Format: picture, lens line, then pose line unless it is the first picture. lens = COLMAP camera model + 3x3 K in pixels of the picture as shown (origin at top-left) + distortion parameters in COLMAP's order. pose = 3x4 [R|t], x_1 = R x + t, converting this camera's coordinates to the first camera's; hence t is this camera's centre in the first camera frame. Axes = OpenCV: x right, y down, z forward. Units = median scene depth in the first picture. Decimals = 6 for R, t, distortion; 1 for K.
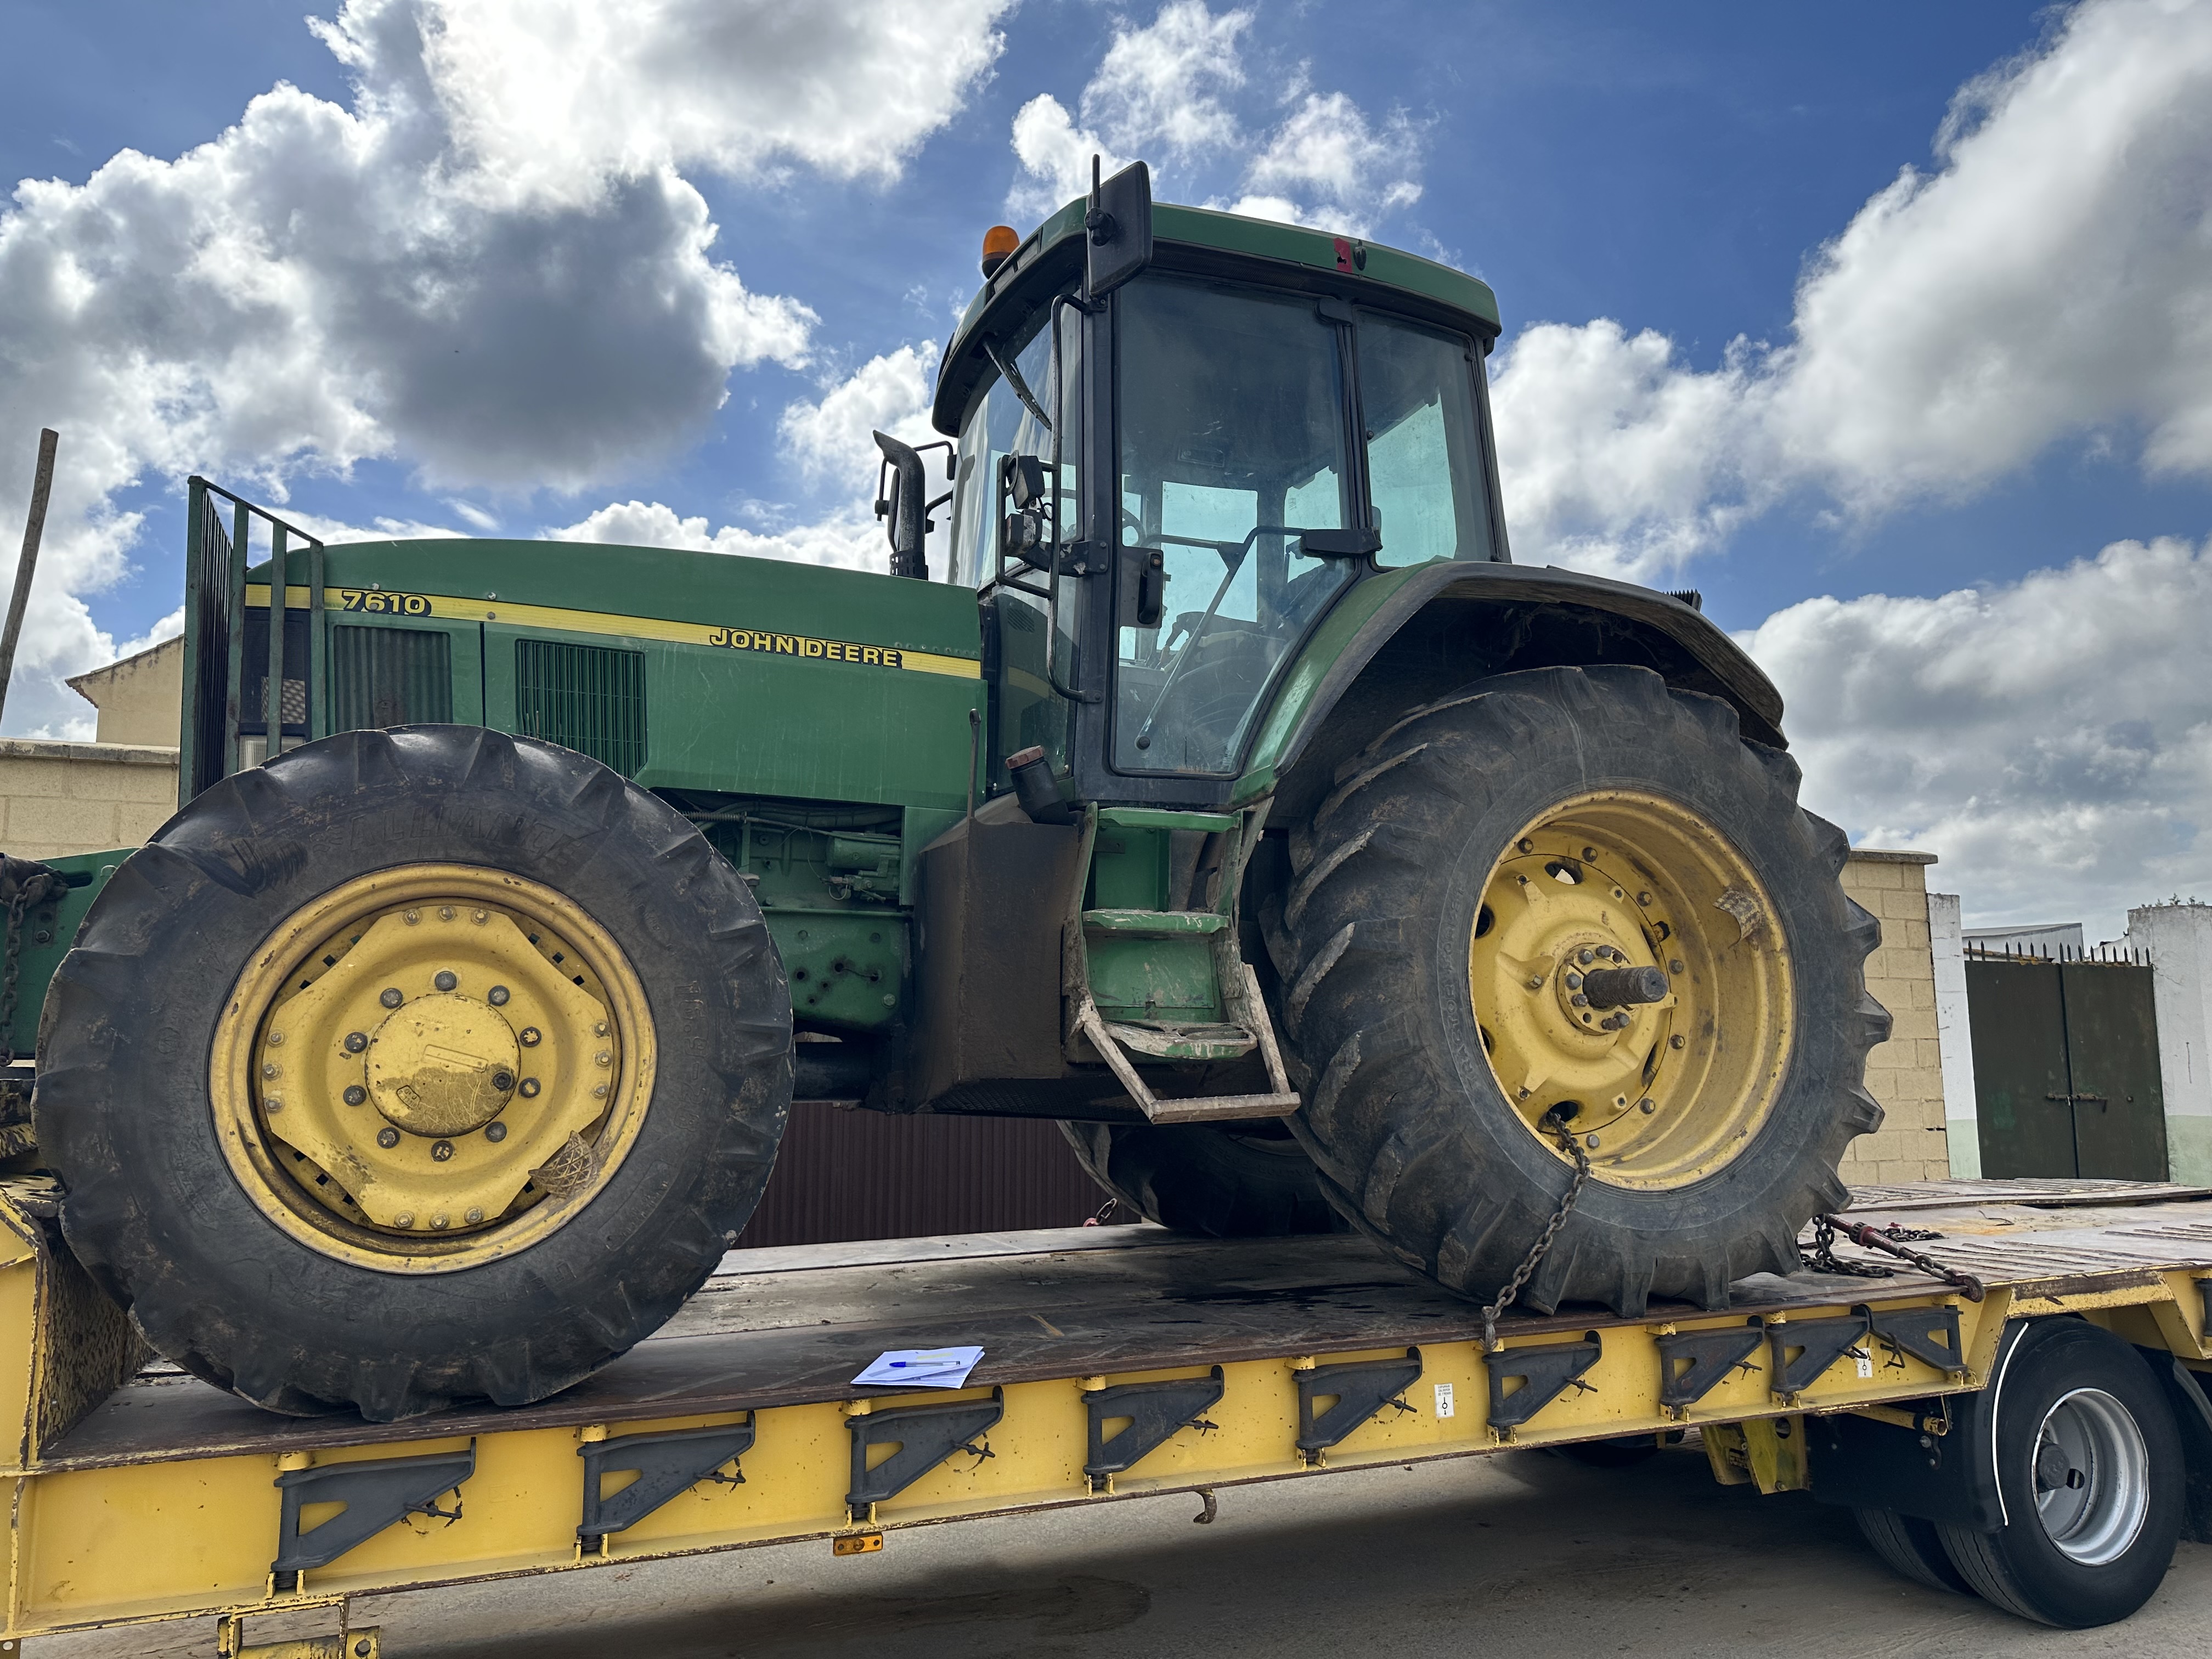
lens RADIAL K [[1557.7, 0, 1111.7], [0, 1557.7, 840.4], [0, 0, 1]] dist [0.157239, -0.257751]
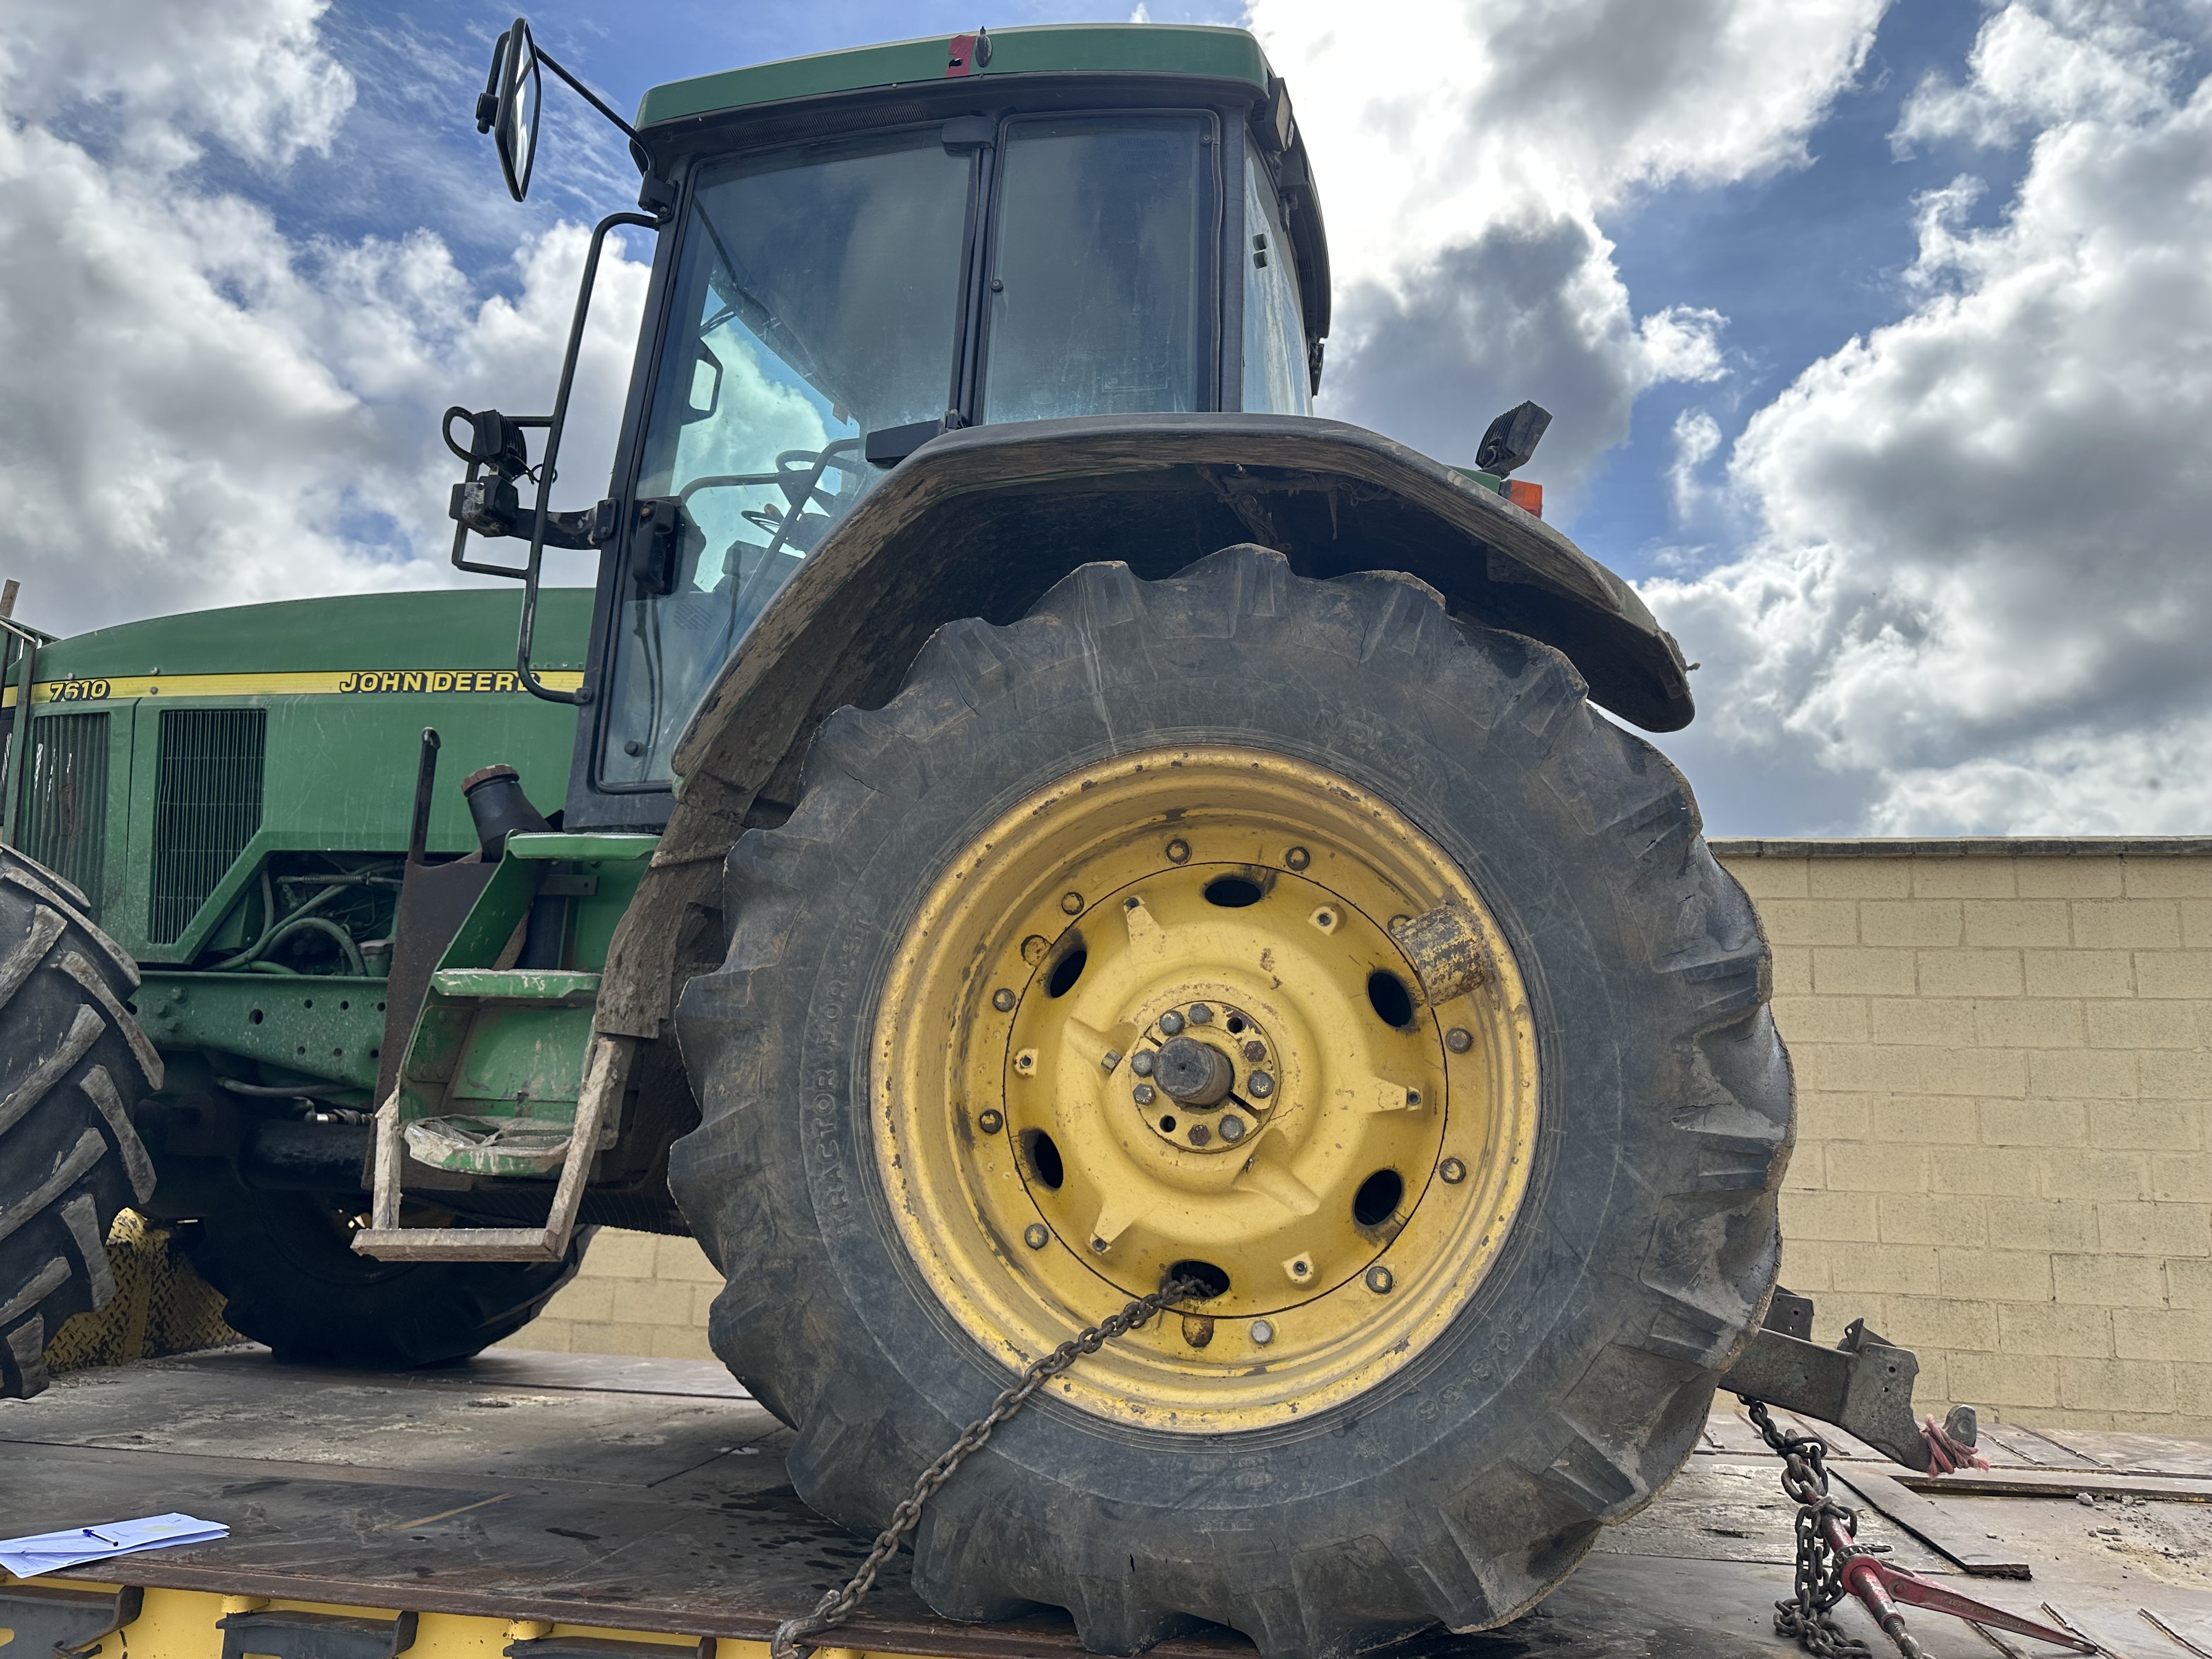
lens RADIAL K [[1557.7, 0, 1111.7], [0, 1557.7, 840.4], [0, 0, 1]] dist [0.157239, -0.257751]
pose [[0.825712, -0.070857, -0.559624, 0.692564], [0.045078, 0.997195, -0.059748, 0.041812], [0.562288, 0.024108, 0.826590, 0.532366]]
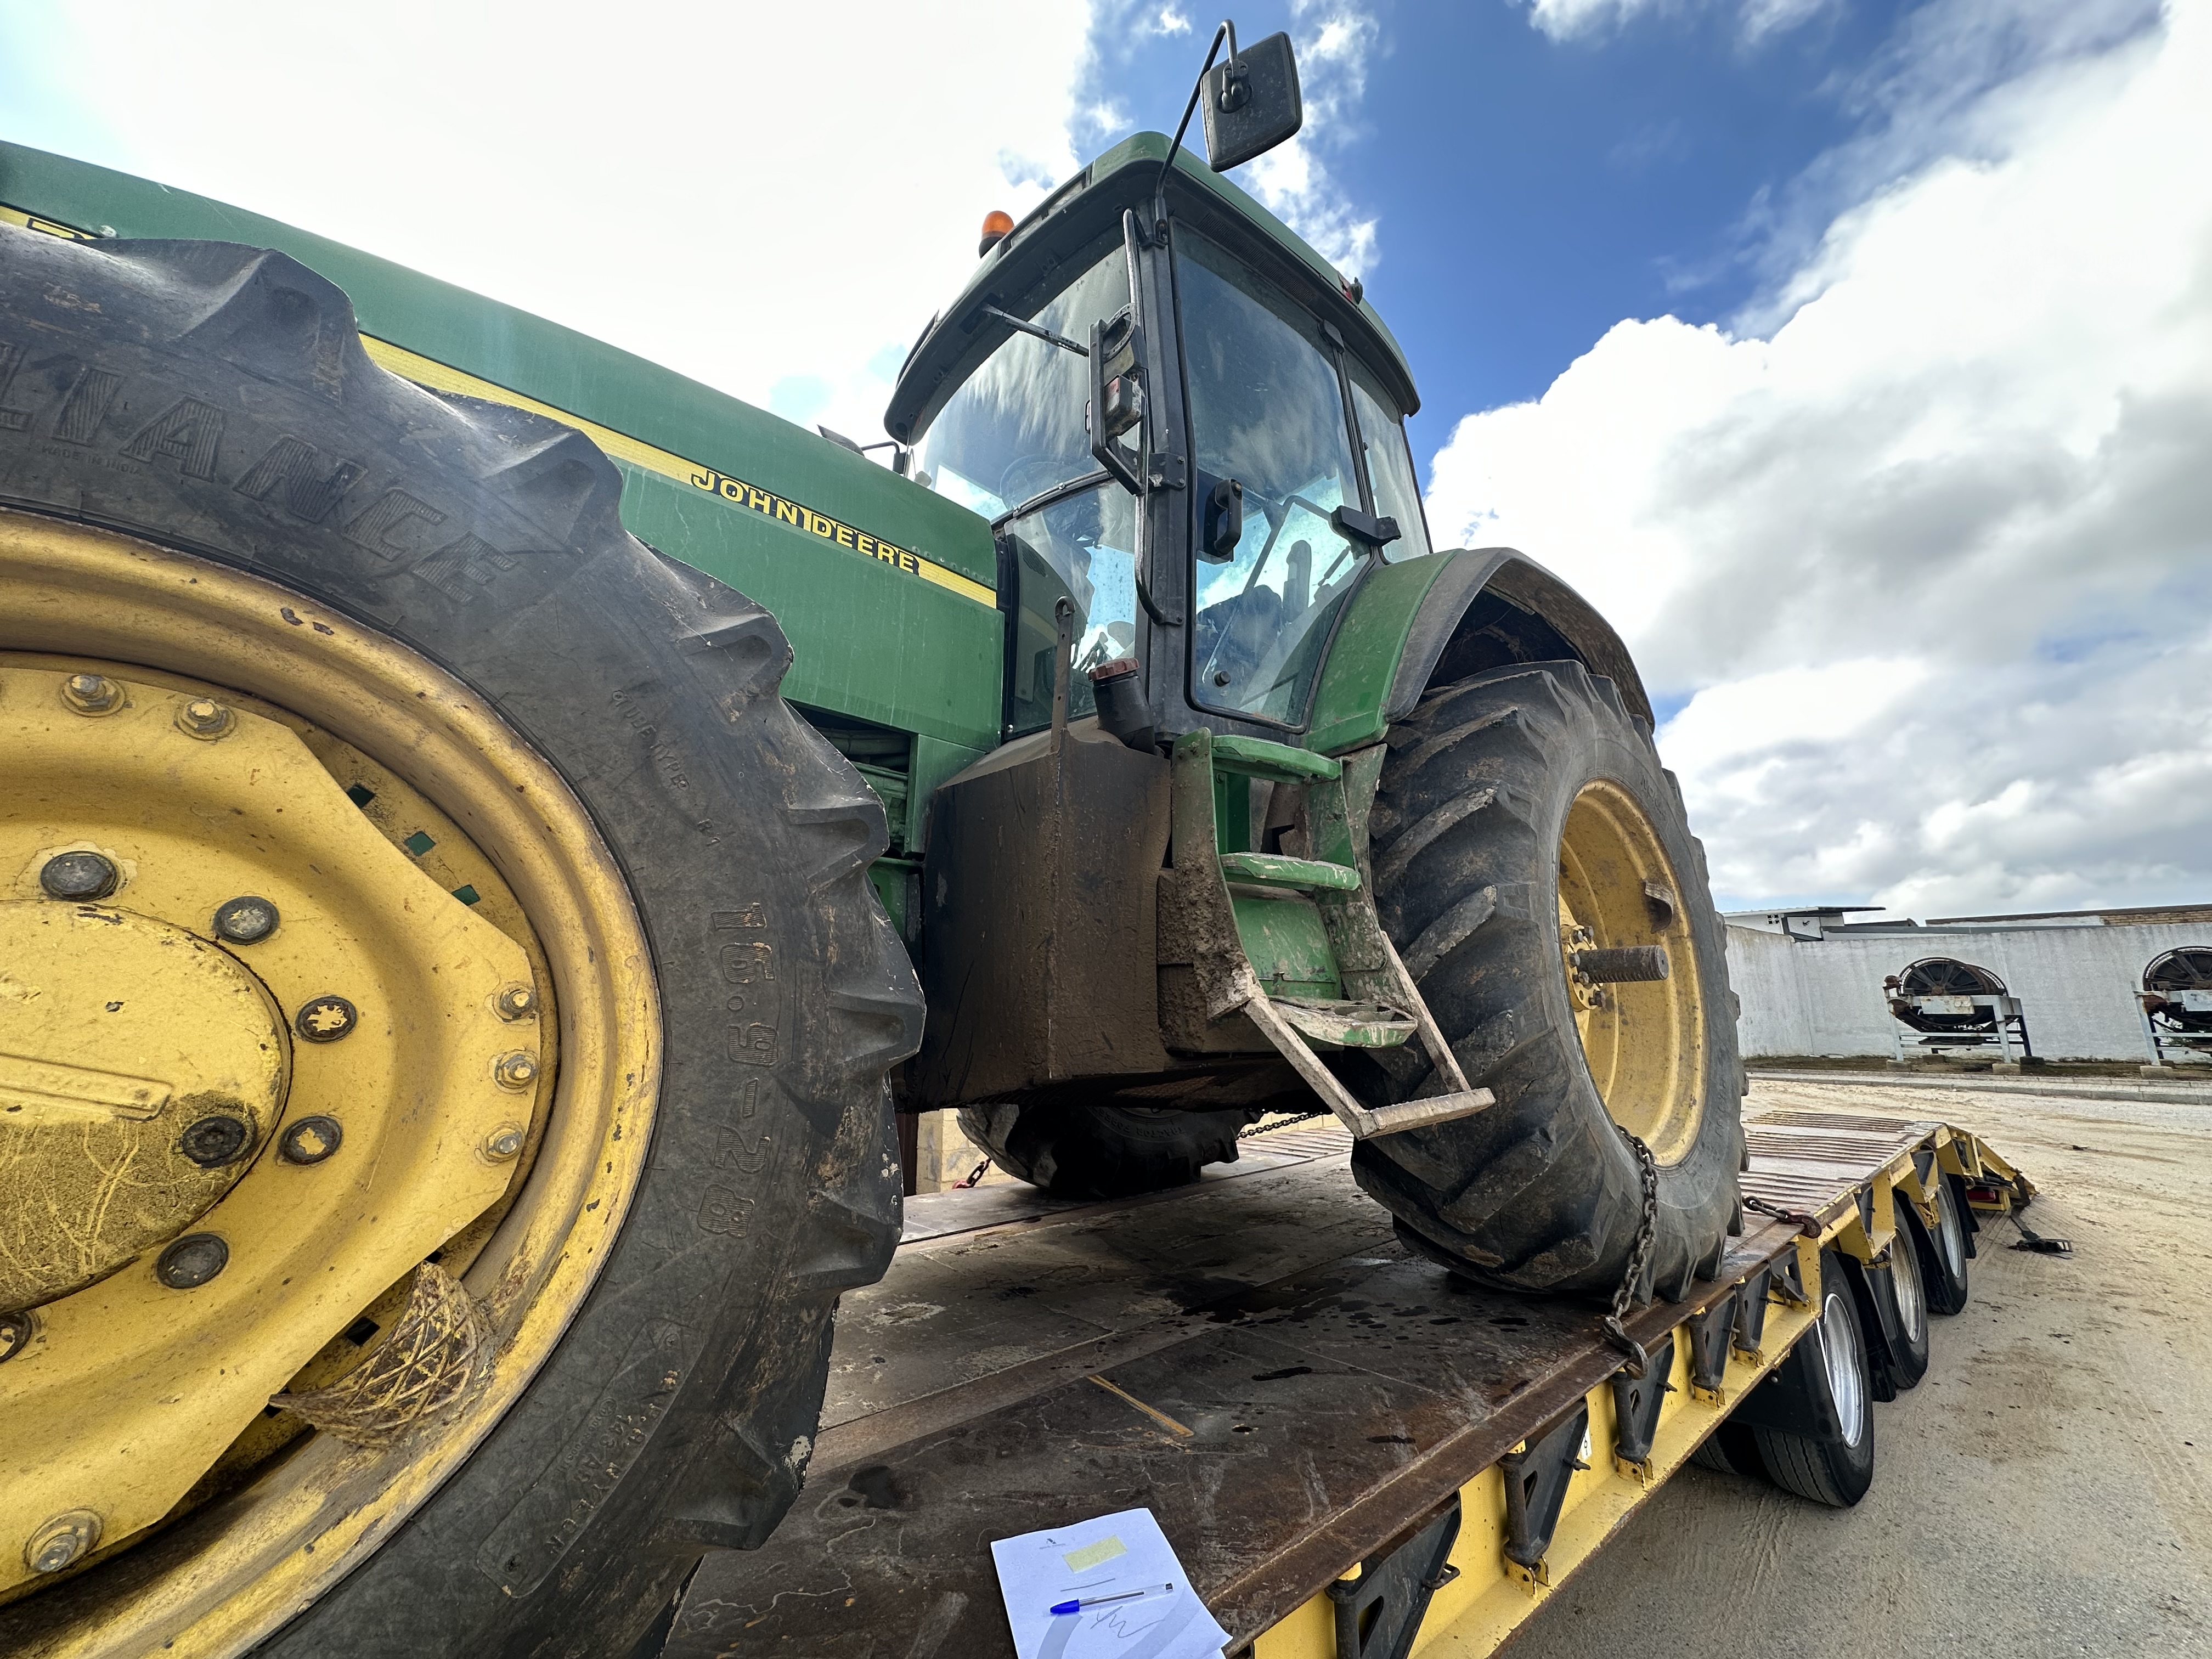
lens RADIAL K [[881.1, 0, 1106.0], [0, 881.1, 829.5], [0, 0, 1]] dist [-0.009644, 0.005588]
pose [[0.941686, 0.068926, 0.329357, -0.213995], [-0.043746, 0.995566, -0.083270, 0.071430], [-0.333636, 0.064006, 0.940527, 0.602756]]
